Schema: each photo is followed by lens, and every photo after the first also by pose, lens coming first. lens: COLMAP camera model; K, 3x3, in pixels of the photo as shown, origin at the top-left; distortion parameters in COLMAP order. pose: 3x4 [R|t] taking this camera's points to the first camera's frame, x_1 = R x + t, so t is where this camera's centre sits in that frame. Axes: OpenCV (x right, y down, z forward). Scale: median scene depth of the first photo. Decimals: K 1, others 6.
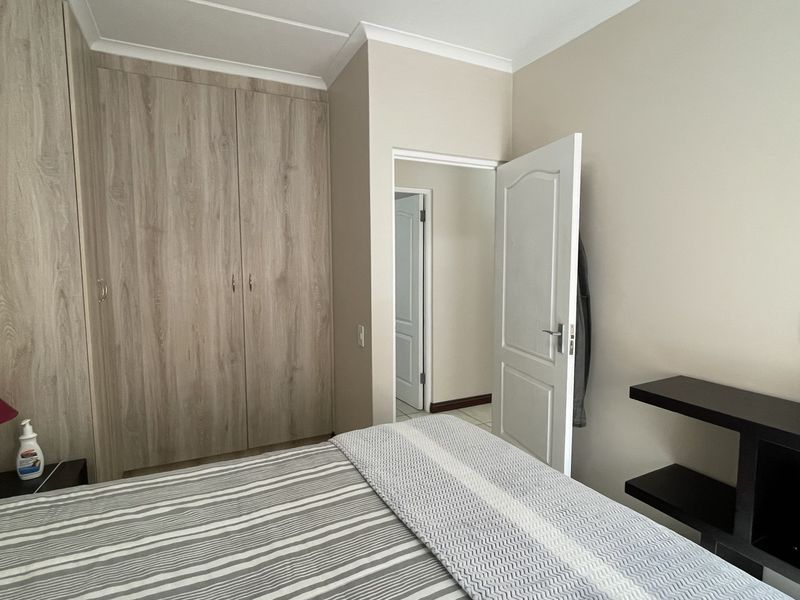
lens RADIAL K [[436.0, 0, 397.9], [0, 436.0, 300.6], [0, 0, 1]] dist [-0.001565, 0.001672]
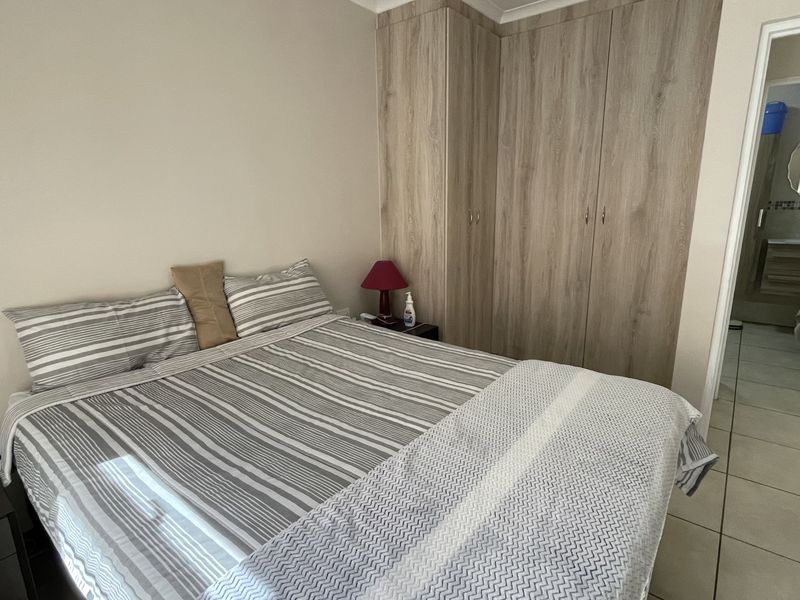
lens RADIAL K [[436.0, 0, 397.9], [0, 436.0, 300.6], [0, 0, 1]] dist [-0.001565, 0.001672]
pose [[0.423800, 0.205537, -0.882127, 0.416698], [-0.068957, 0.978408, 0.194842, -0.013372], [0.903127, -0.021745, 0.428822, 0.153979]]
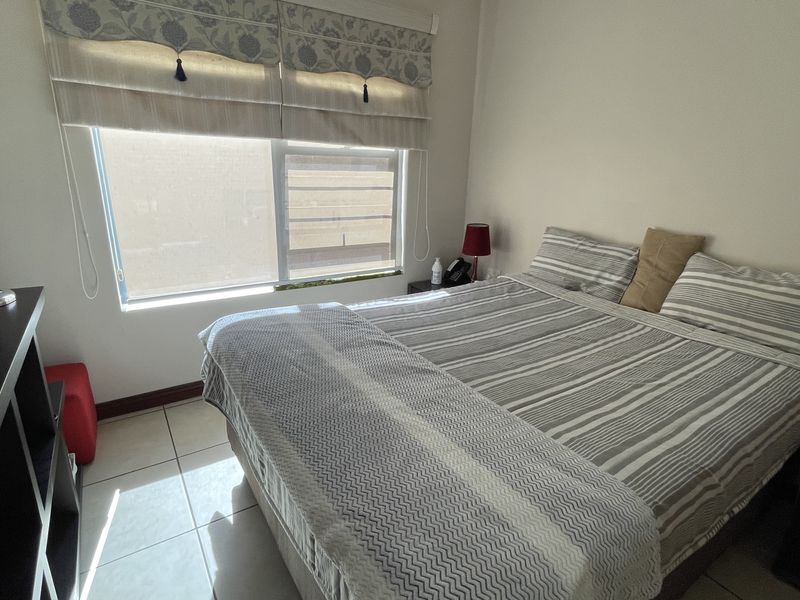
lens RADIAL K [[436.0, 0, 397.9], [0, 436.0, 300.6], [0, 0, 1]] dist [-0.001565, 0.001672]
pose [[-0.990914, 0.009711, -0.134143, 0.142736], [-0.043952, 0.919247, 0.391220, -0.068612], [0.127109, 0.393562, -0.910468, 0.872066]]
